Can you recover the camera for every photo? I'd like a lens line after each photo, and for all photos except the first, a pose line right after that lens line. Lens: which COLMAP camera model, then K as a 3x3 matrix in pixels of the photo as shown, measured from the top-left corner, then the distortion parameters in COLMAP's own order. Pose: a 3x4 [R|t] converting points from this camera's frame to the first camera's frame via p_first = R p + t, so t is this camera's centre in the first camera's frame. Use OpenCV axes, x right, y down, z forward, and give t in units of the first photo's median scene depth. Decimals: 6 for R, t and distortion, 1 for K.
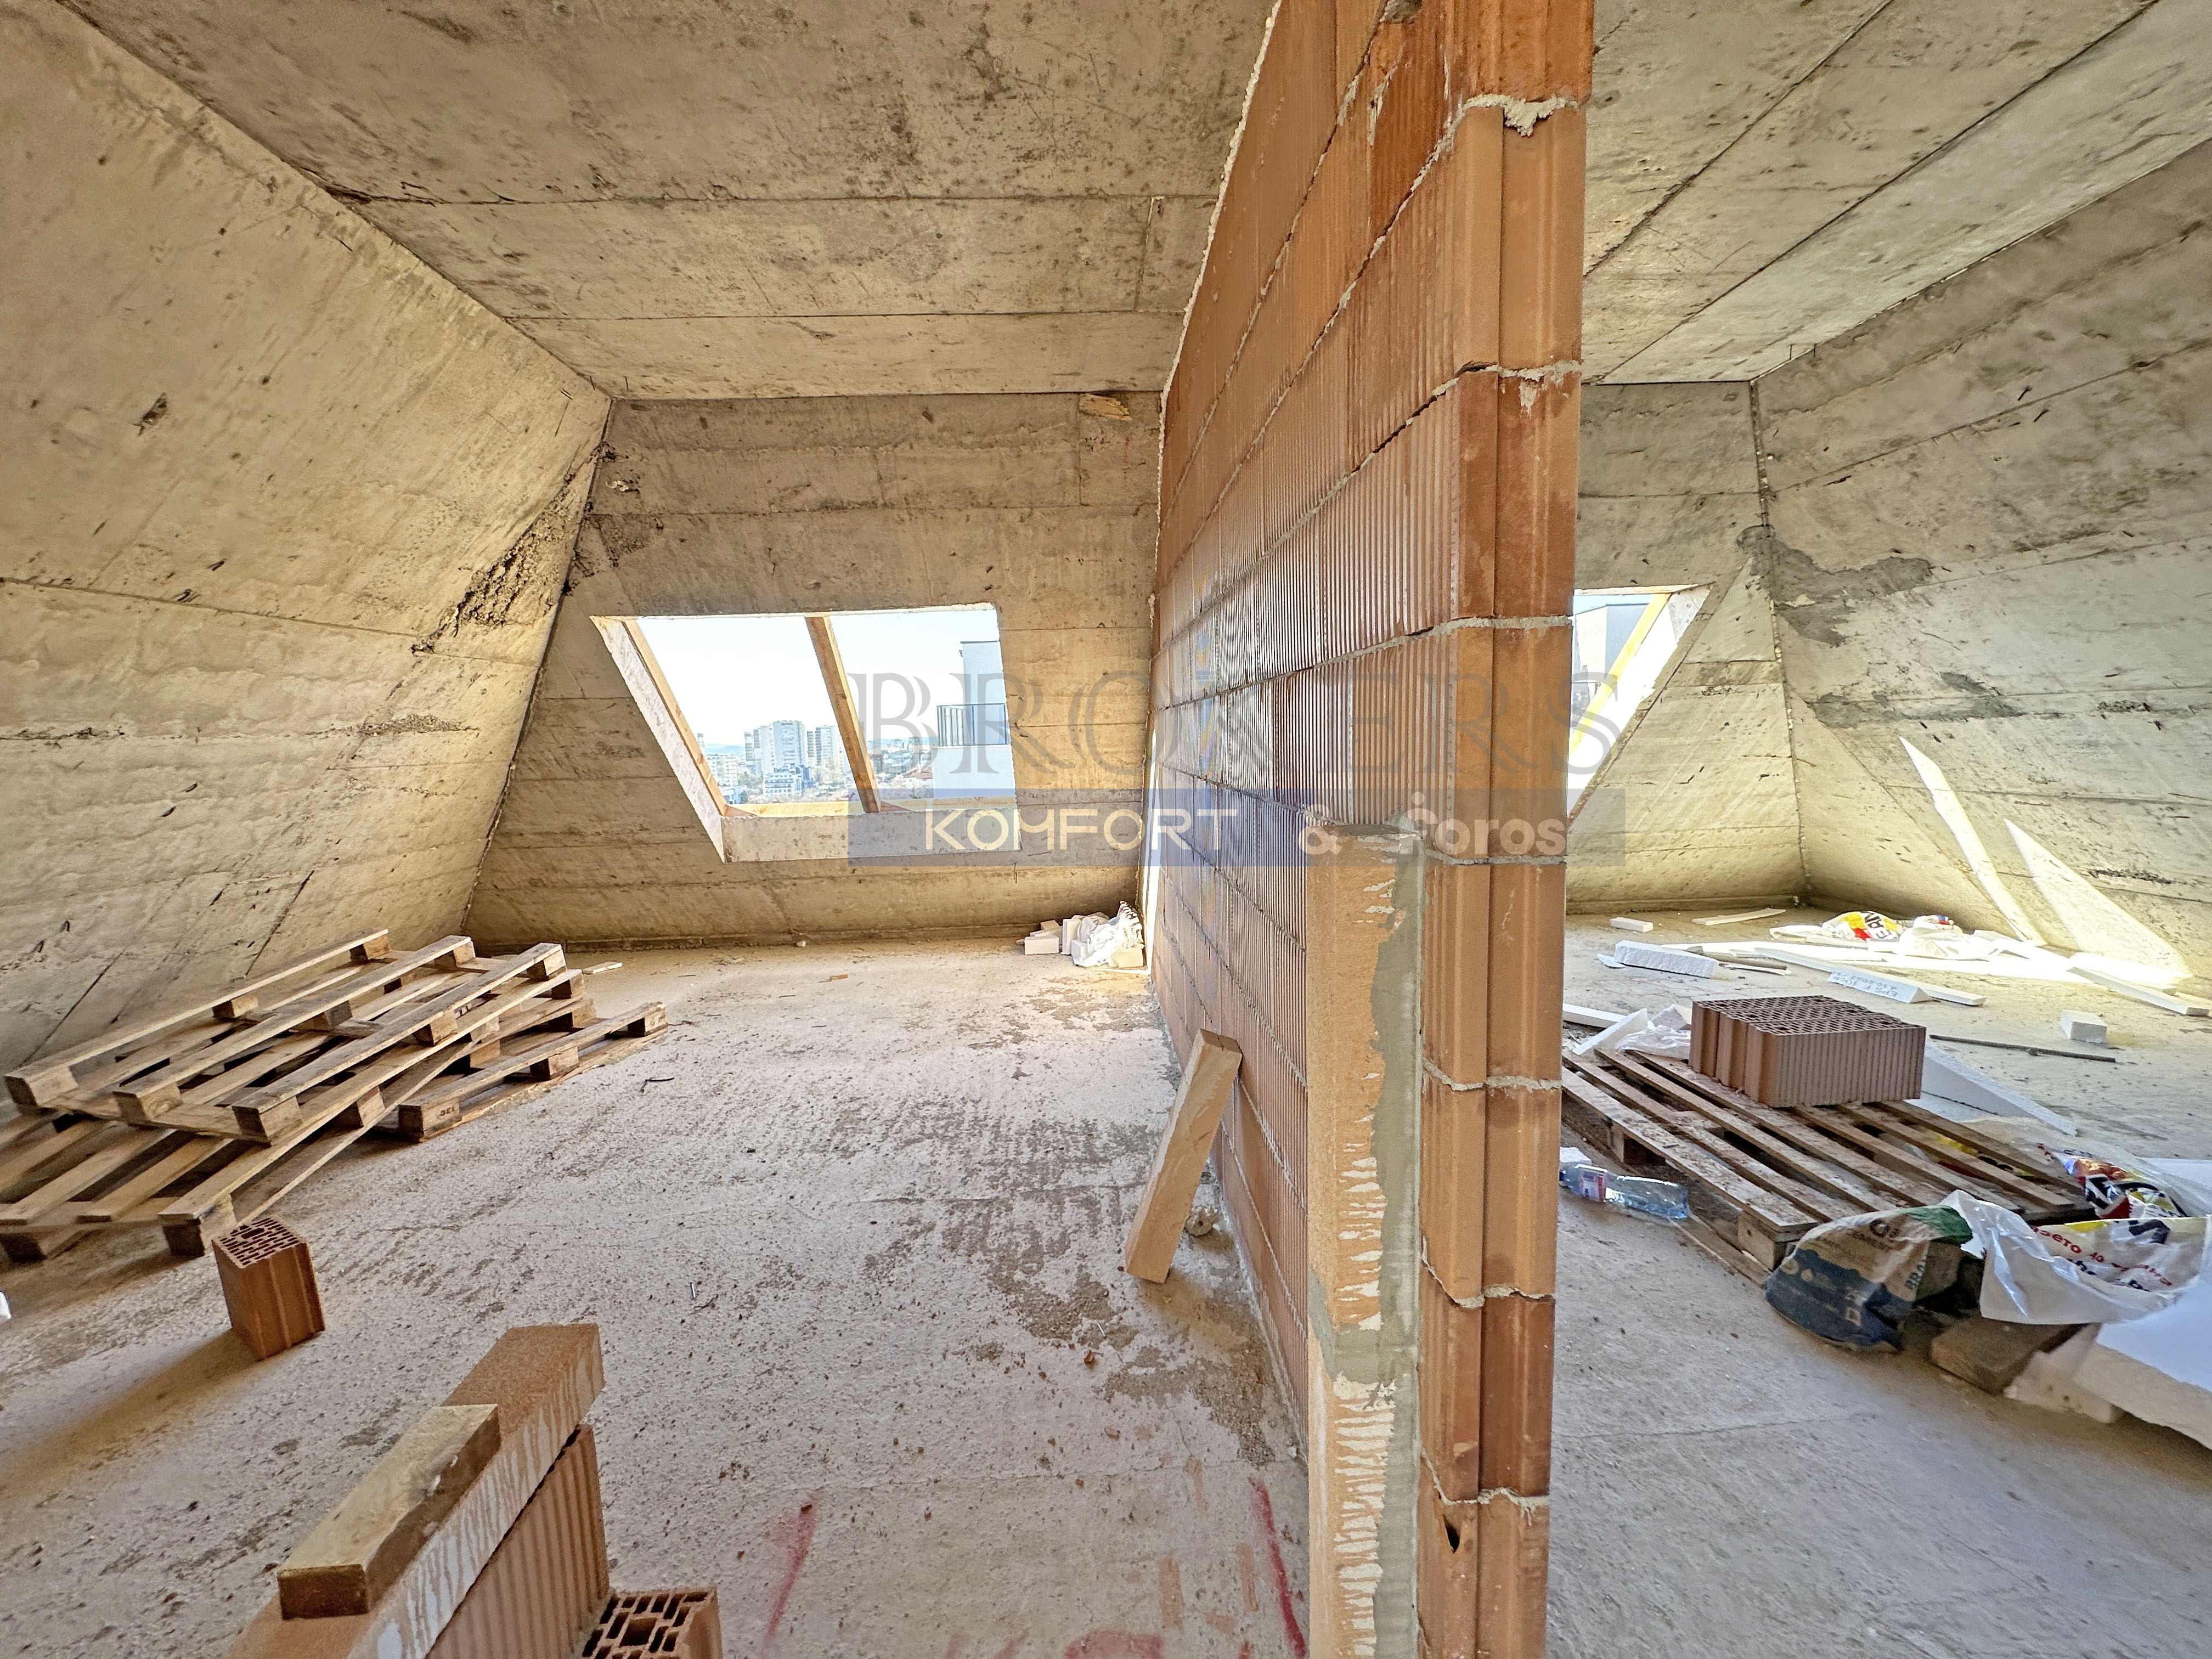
lens RADIAL K [[880.3, 0, 1102.0], [0, 880.3, 830.2], [0, 0, 1]] dist [-0.001953, 0.000334]
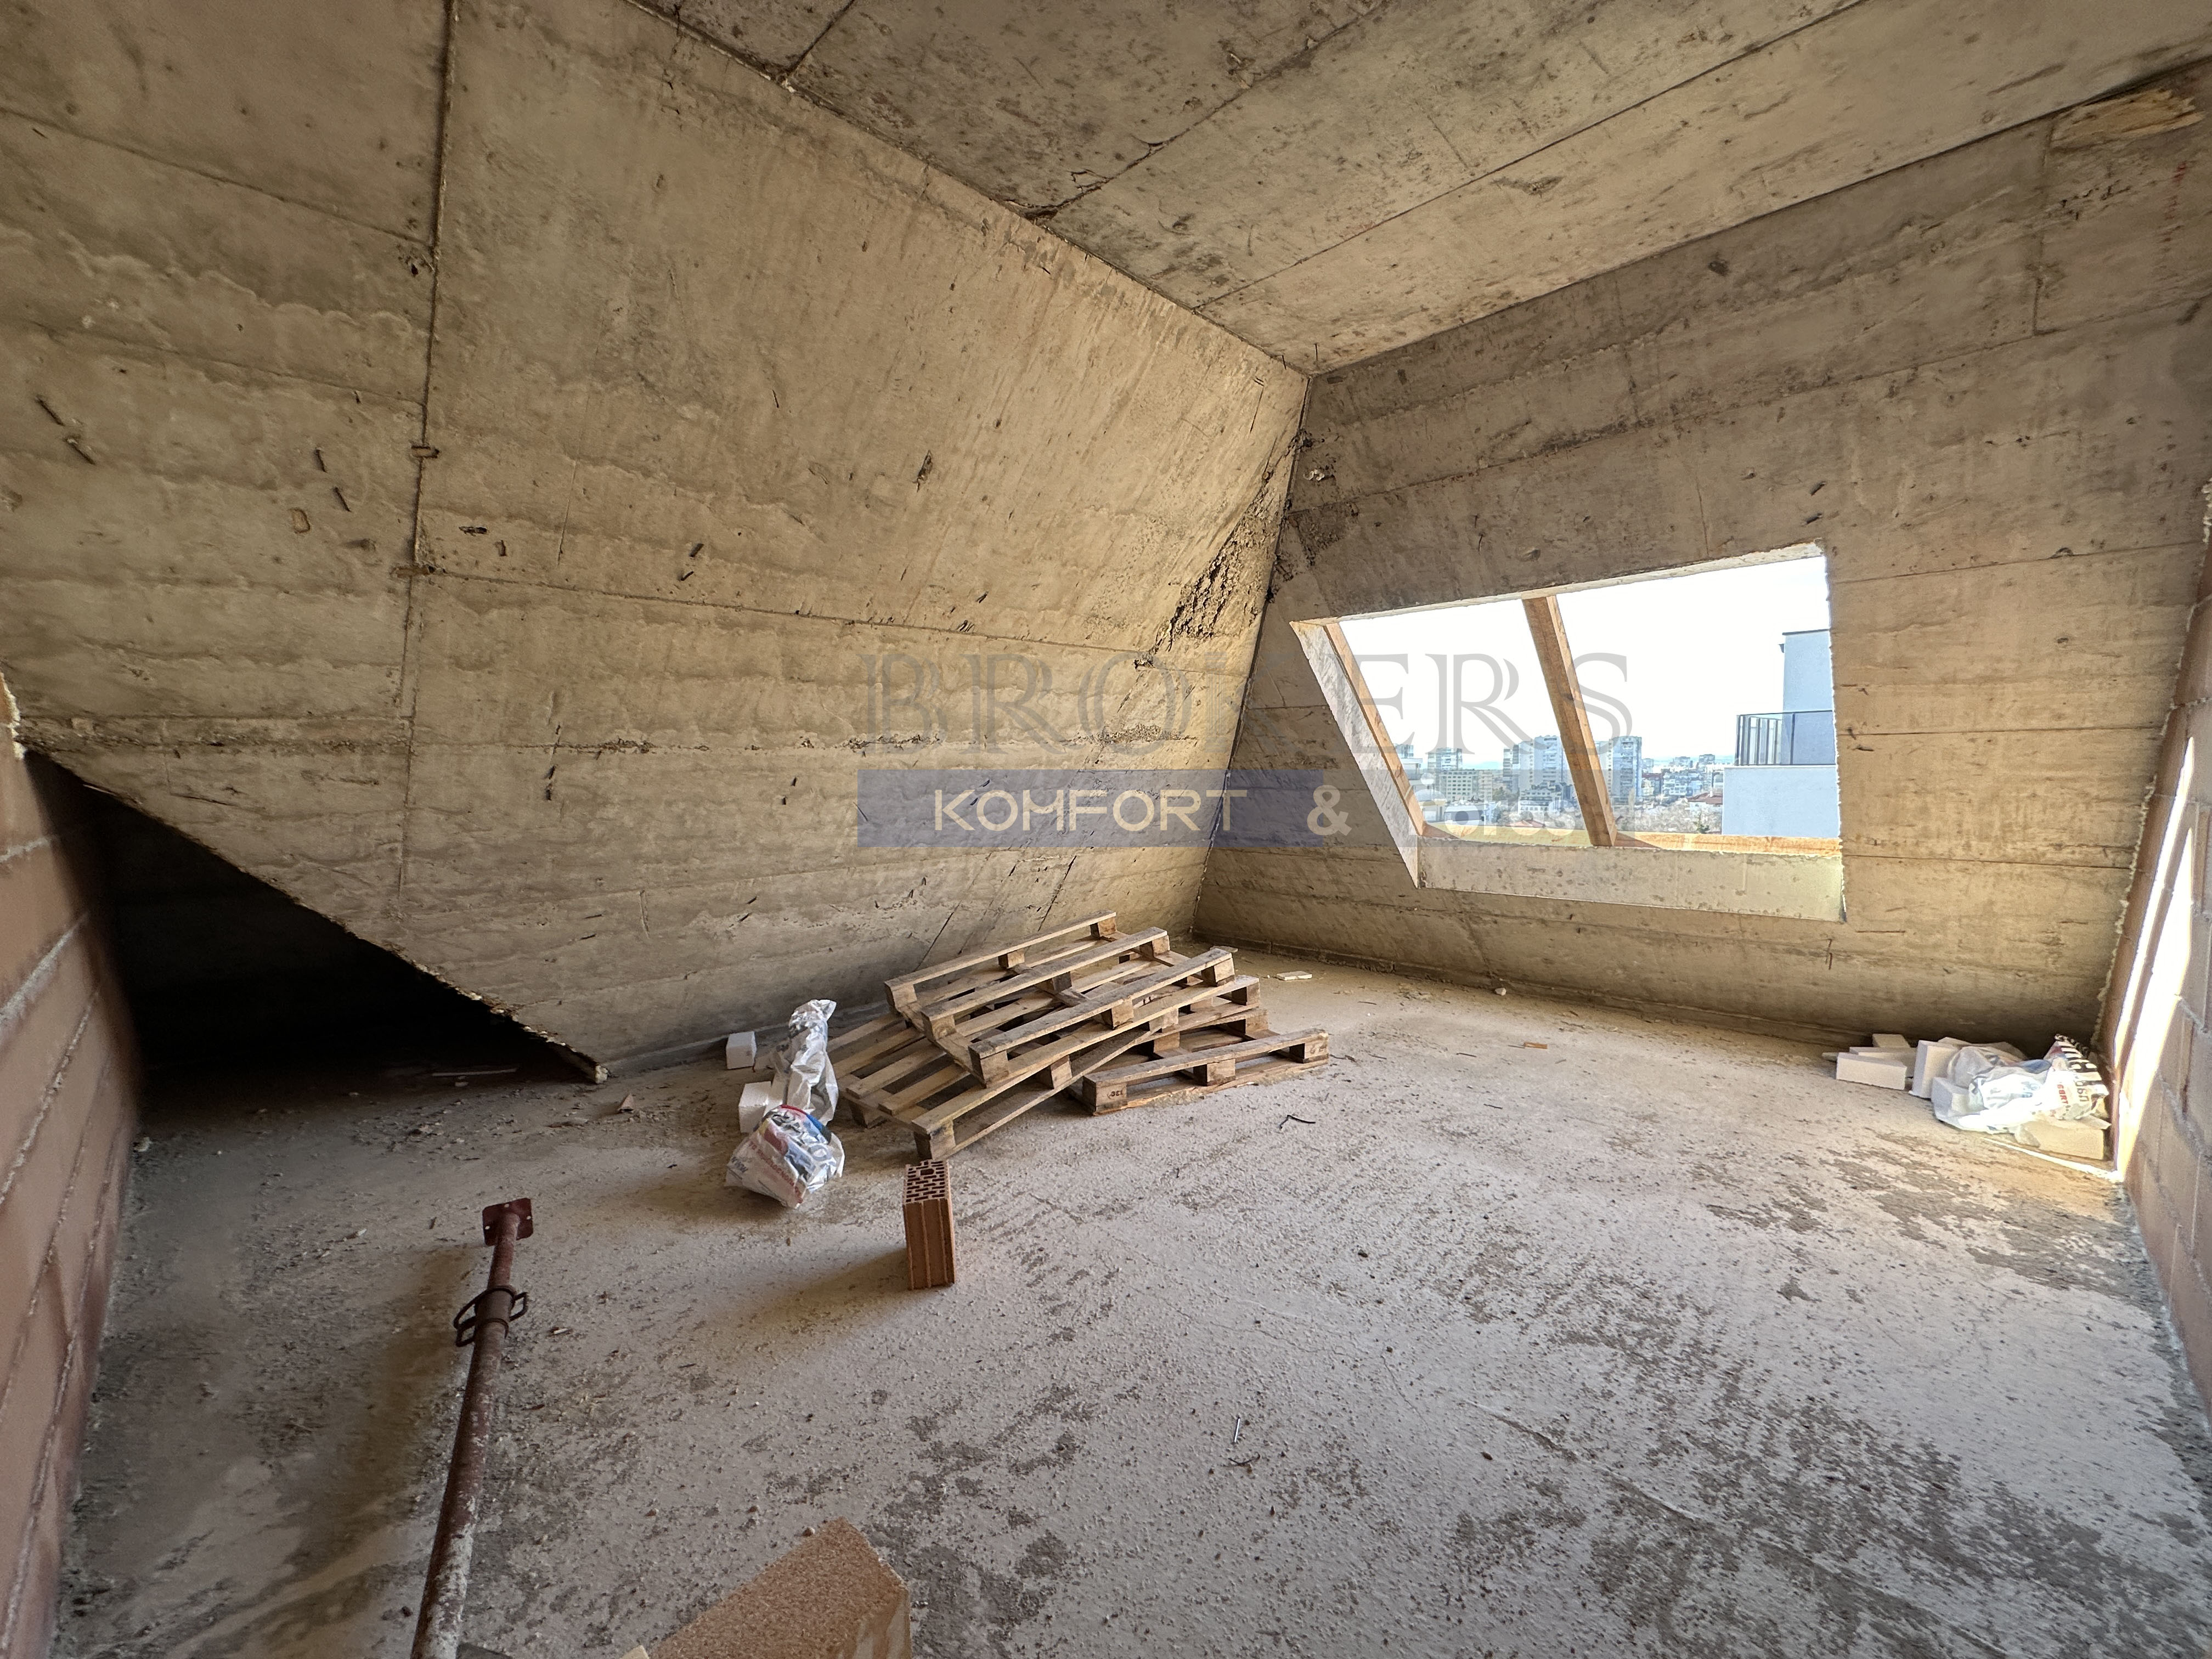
lens RADIAL K [[880.3, 0, 1102.0], [0, 880.3, 830.2], [0, 0, 1]] dist [-0.001953, 0.000334]
pose [[0.689285, 0.073519, -0.720750, -0.008210], [-0.085653, 0.996130, 0.019695, -0.018445], [0.719409, 0.048159, 0.692915, 0.224136]]
